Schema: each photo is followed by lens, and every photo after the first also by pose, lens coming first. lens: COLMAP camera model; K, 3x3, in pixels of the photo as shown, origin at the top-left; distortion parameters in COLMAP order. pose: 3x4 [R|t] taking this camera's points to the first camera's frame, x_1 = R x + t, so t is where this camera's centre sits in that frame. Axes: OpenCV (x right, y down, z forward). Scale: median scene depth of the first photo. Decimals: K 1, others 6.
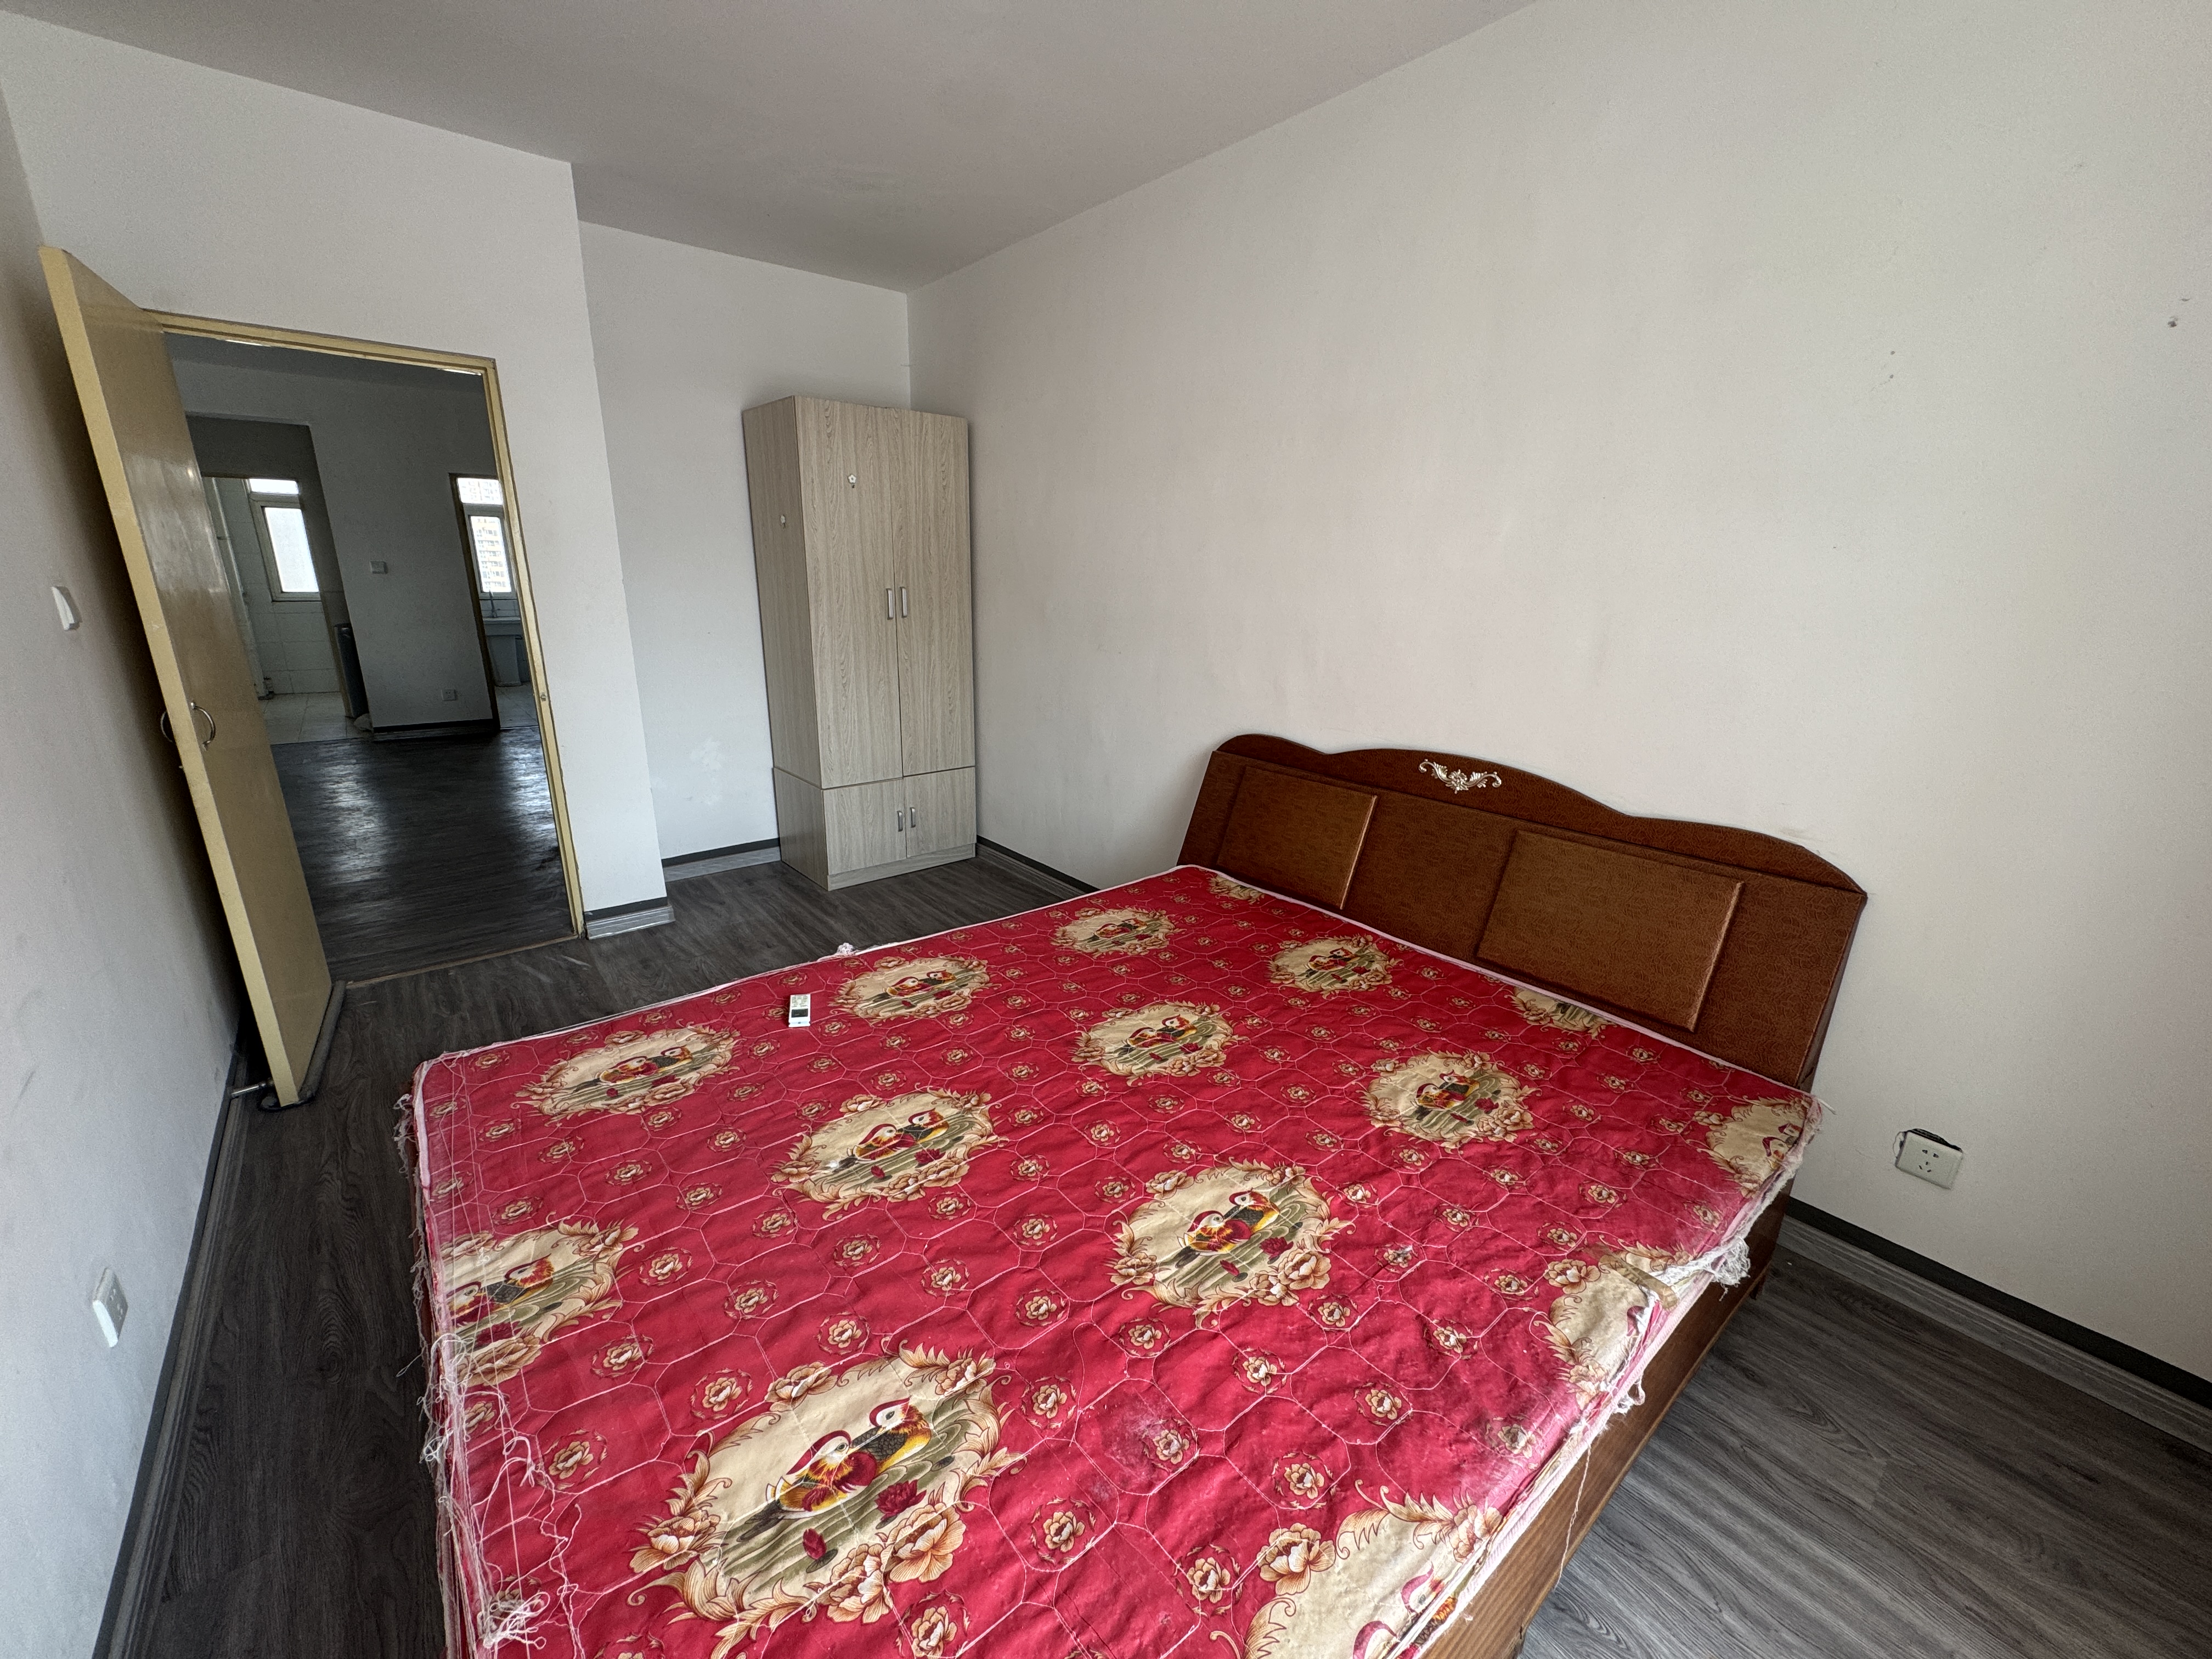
lens RADIAL K [[877.2, 0, 1106.0], [0, 877.2, 829.5], [0, 0, 1]] dist [-0.003249, -0.000518]
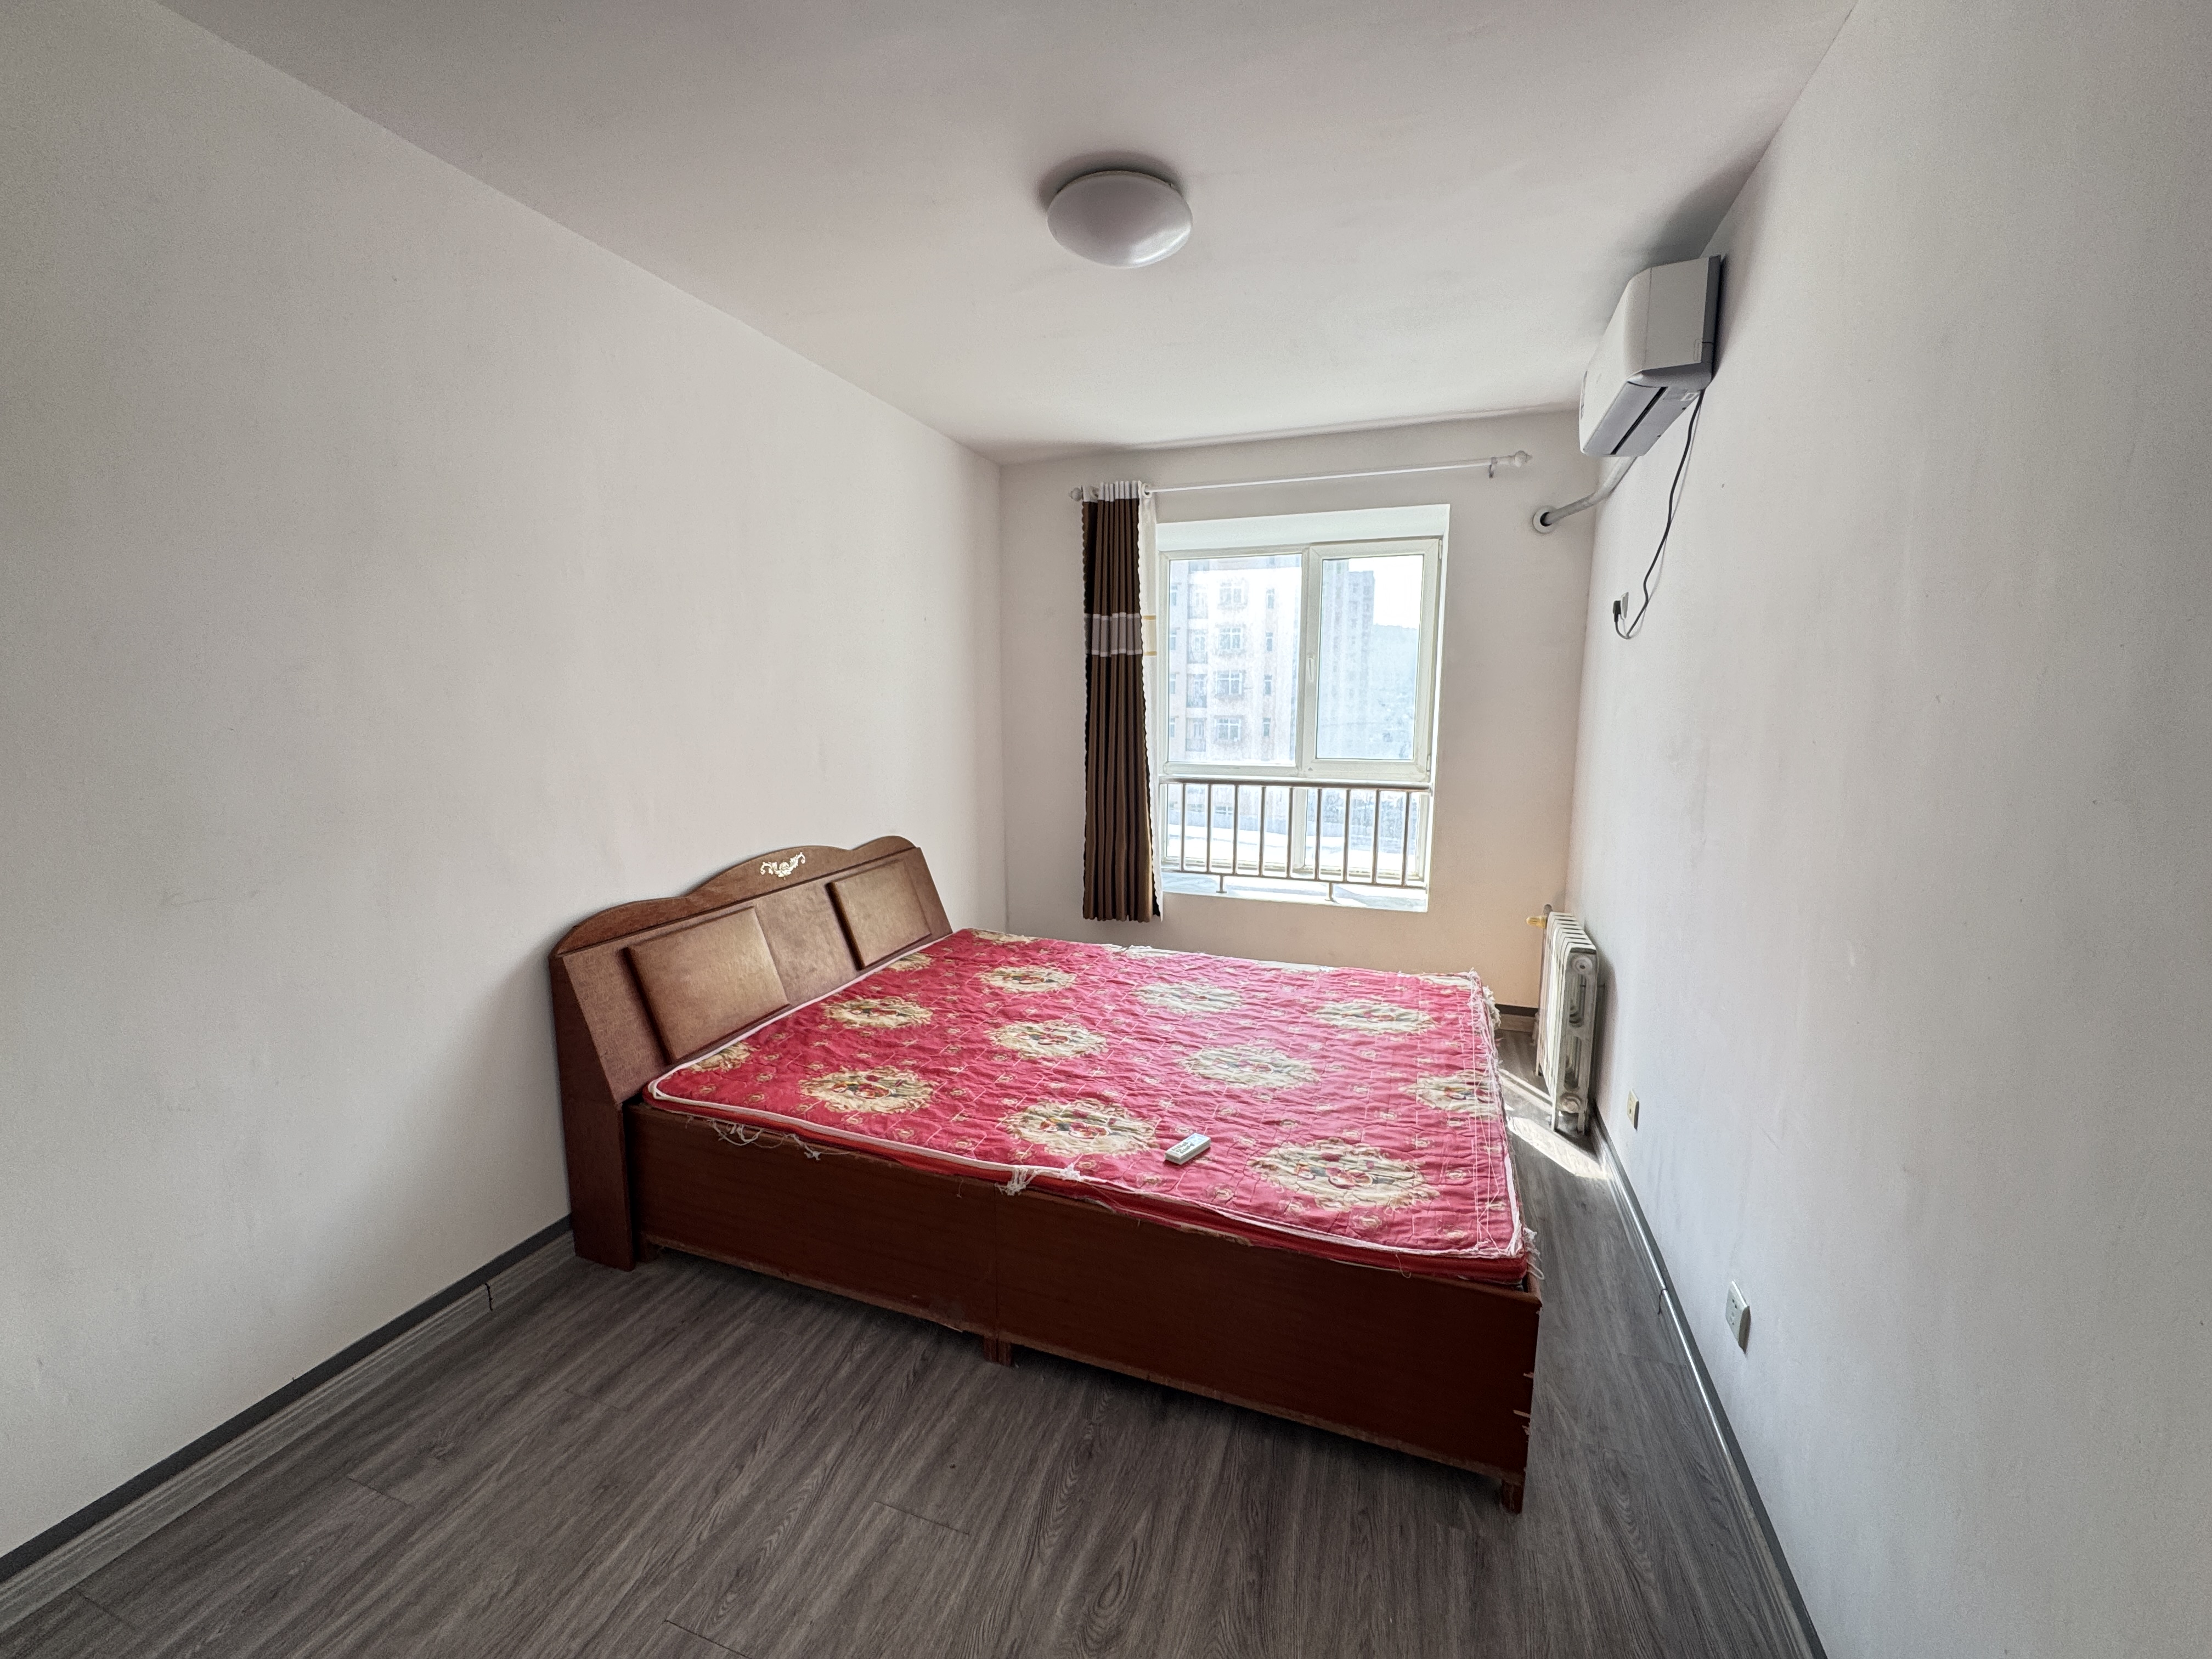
lens RADIAL K [[877.2, 0, 1106.0], [0, 877.2, 829.5], [0, 0, 1]] dist [-0.003249, -0.000518]
pose [[-0.510671, -0.151281, 0.846363, -1.097974], [0.232299, 0.923510, 0.305233, -0.468134], [-0.827800, 0.352483, -0.436467, 1.380737]]
